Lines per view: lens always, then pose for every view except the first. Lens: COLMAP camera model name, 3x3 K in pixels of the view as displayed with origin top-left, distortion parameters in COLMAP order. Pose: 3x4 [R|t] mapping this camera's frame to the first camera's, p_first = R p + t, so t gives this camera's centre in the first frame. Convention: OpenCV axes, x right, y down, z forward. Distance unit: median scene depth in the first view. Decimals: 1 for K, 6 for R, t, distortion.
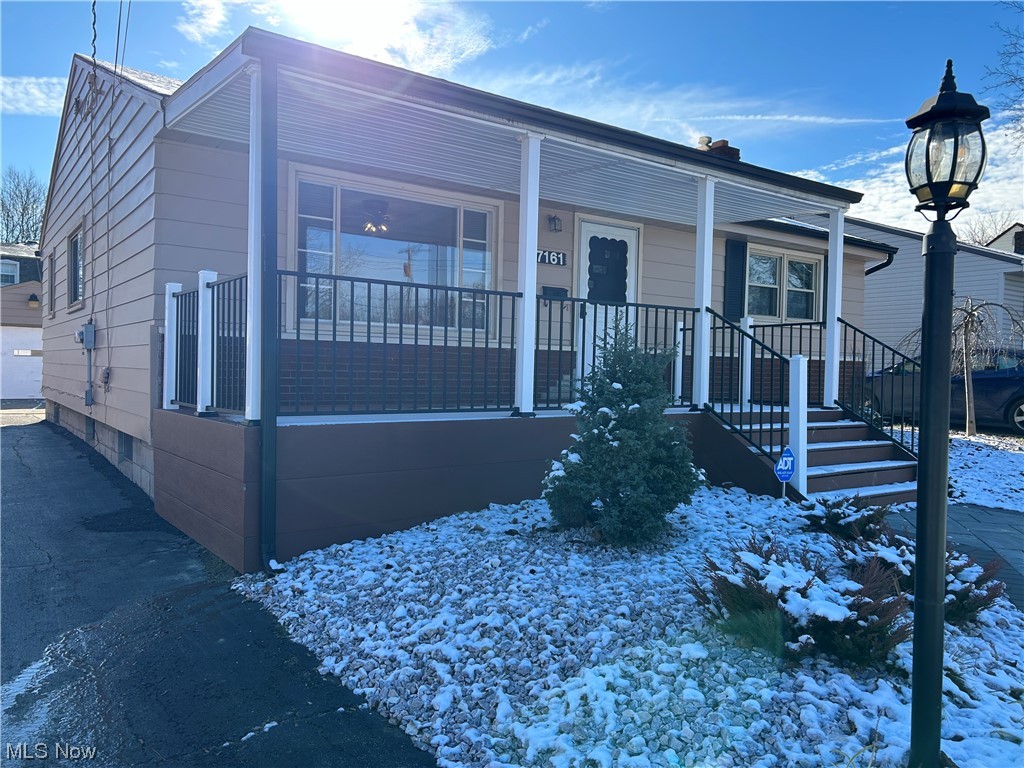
lens RADIAL K [[771.4, 0, 511.8], [0, 771.4, 387.1], [0, 0, 1]] dist [0.033470, -0.024904]
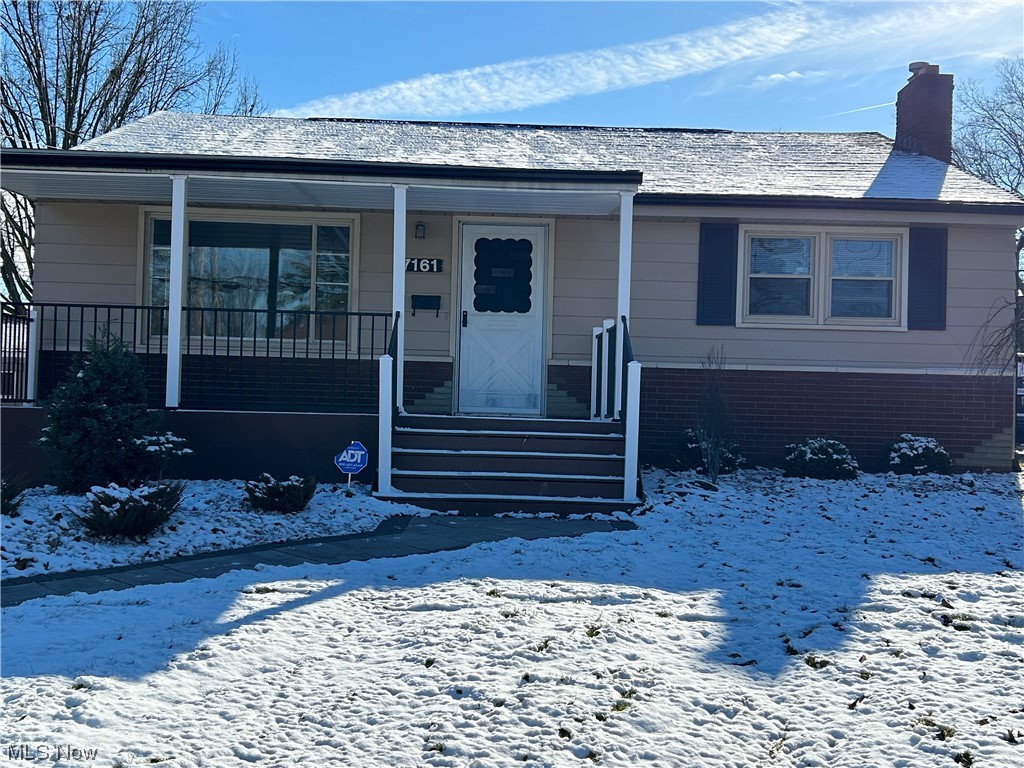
lens RADIAL K [[1208.2, 0, 511.4], [0, 1208.2, 383.6], [0, 0, 1]] dist [0.027340, 0.000000]
pose [[0.819171, -0.007981, -0.573494, 0.975911], [-0.027623, 0.998194, -0.053347, 0.054263], [0.572884, 0.059542, 0.817471, -0.147937]]
